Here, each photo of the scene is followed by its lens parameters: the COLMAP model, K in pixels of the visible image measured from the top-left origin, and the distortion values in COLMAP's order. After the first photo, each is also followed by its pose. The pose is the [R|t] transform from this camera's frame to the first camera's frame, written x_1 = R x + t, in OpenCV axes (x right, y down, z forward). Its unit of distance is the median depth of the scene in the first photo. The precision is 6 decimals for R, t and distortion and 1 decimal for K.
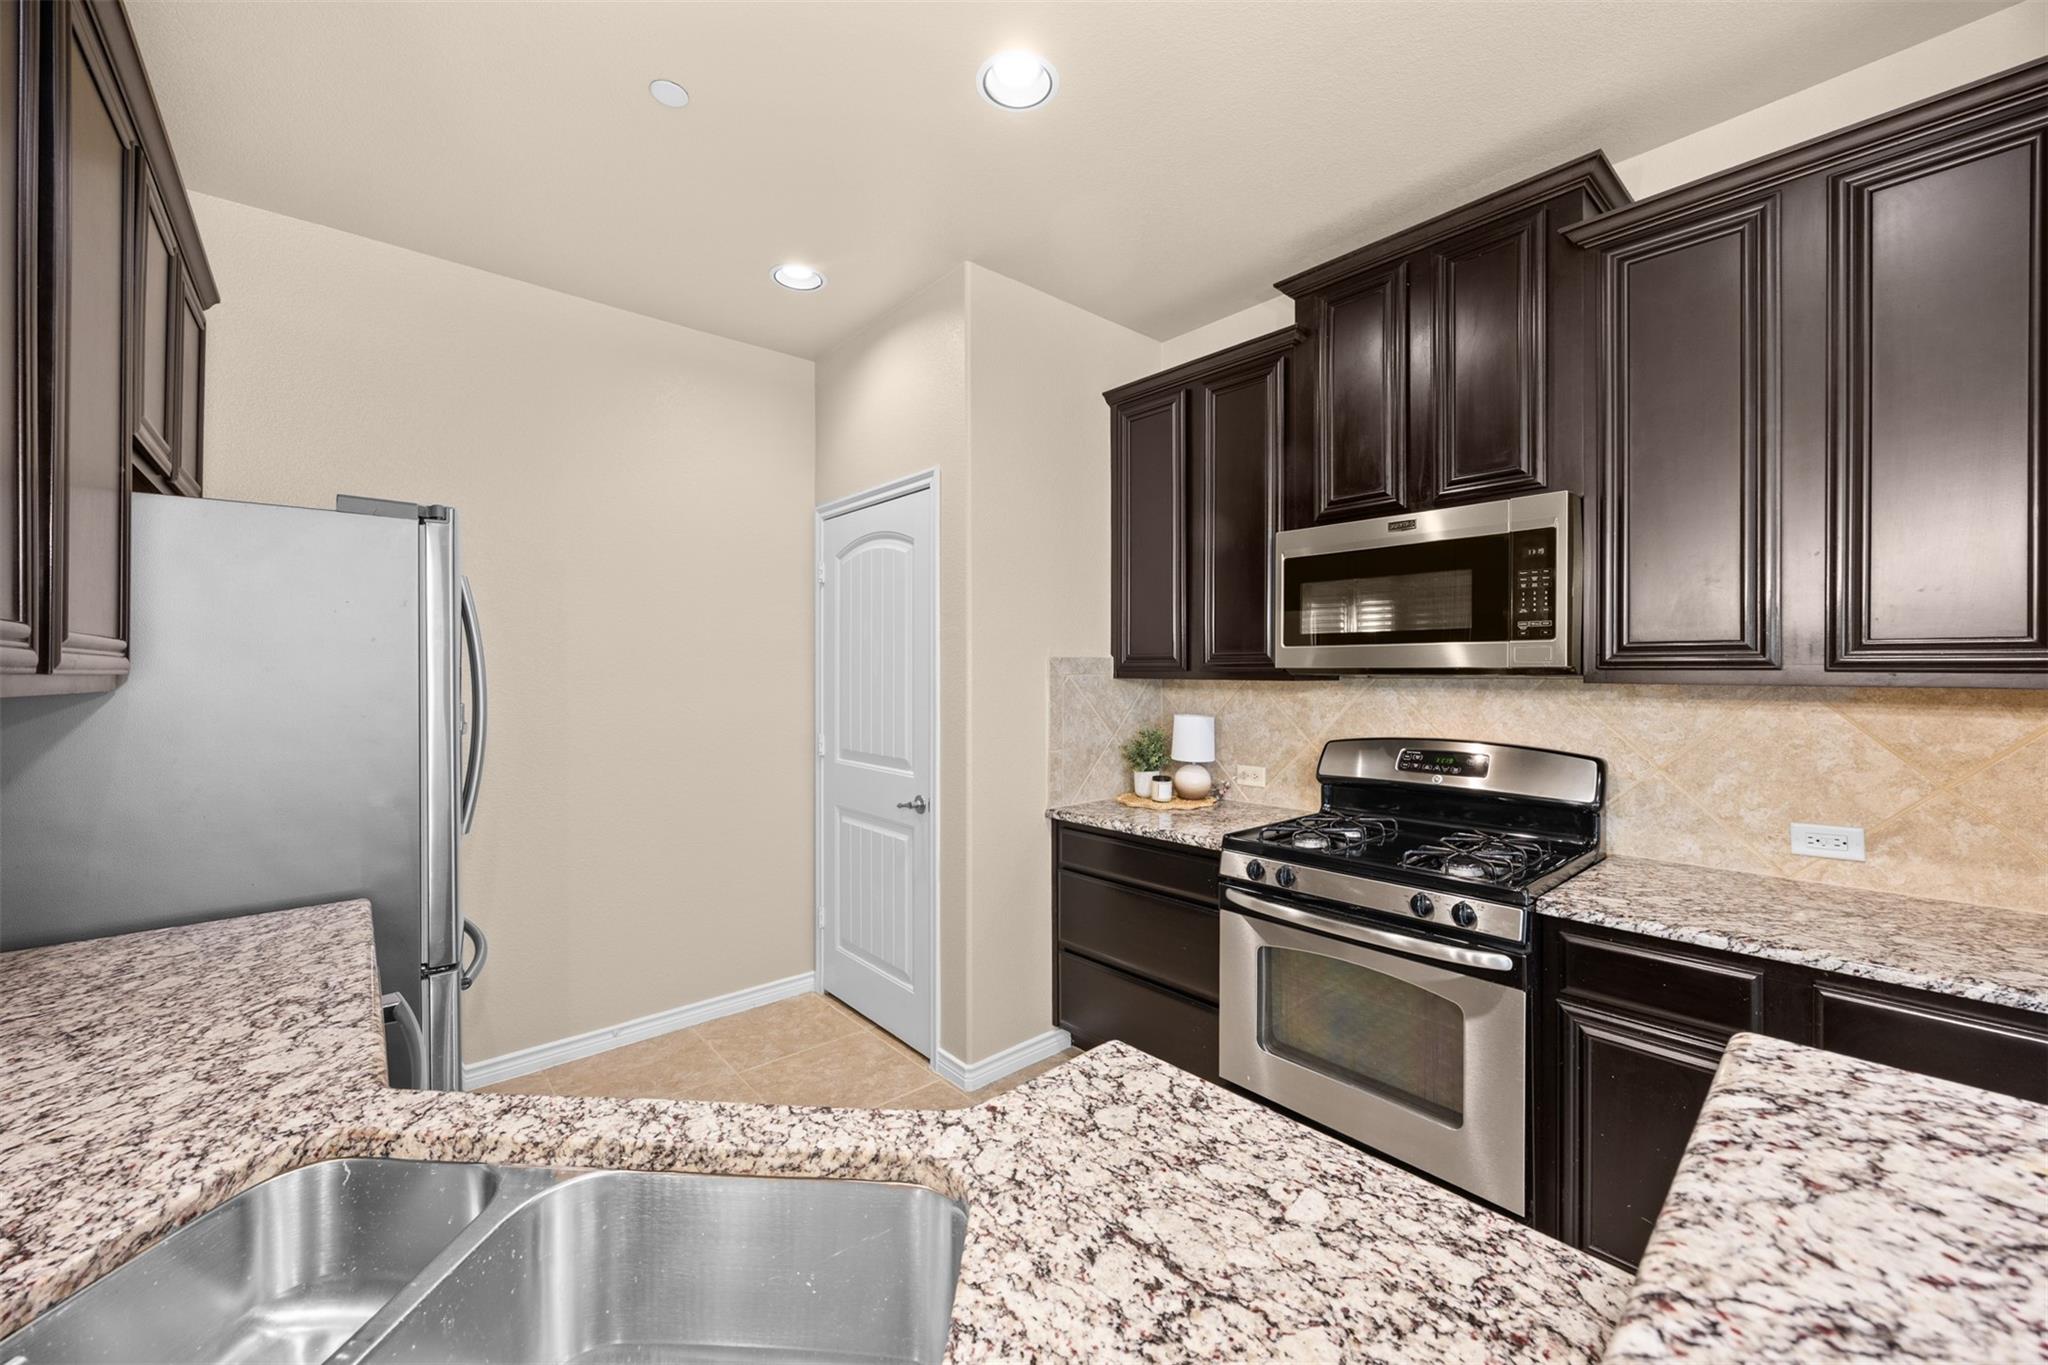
lens RADIAL K [[787.5, 0, 1033.2], [0, 787.5, 668.7], [0, 0, 1]] dist [-0.000224, 0.000048]
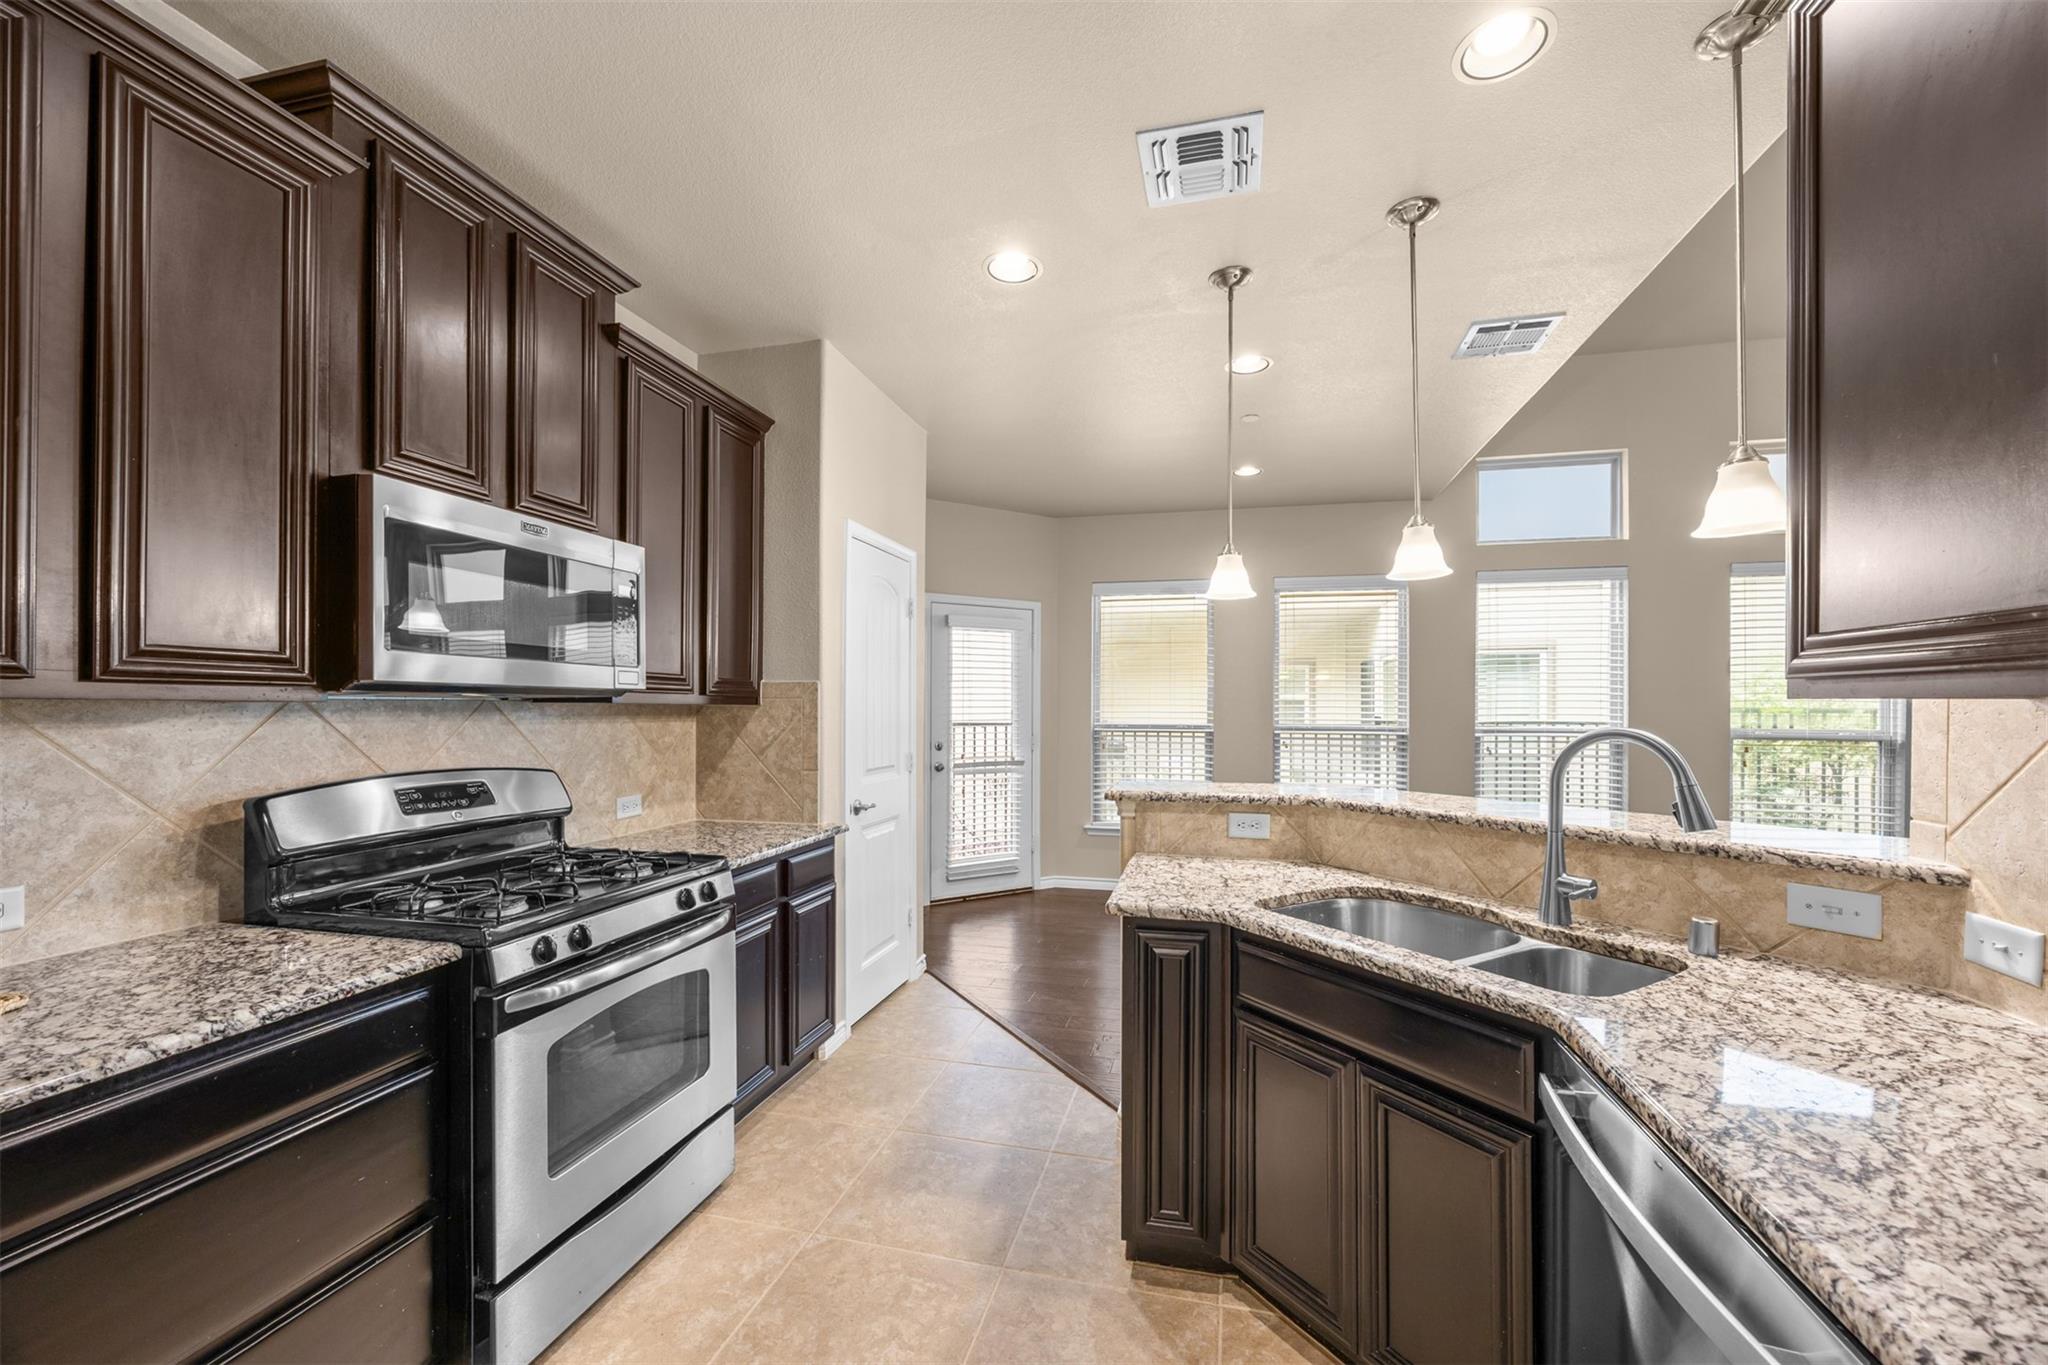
lens RADIAL K [[787.5, 0, 1036.5], [0, 787.5, 704.3], [0, 0, 1]] dist [-0.000224, 0.000048]
pose [[-0.565704, 0.004704, 0.824595, -0.610474], [-0.001393, 0.999977, -0.006660, 0.025199], [-0.824607, -0.004916, -0.565684, 1.047872]]
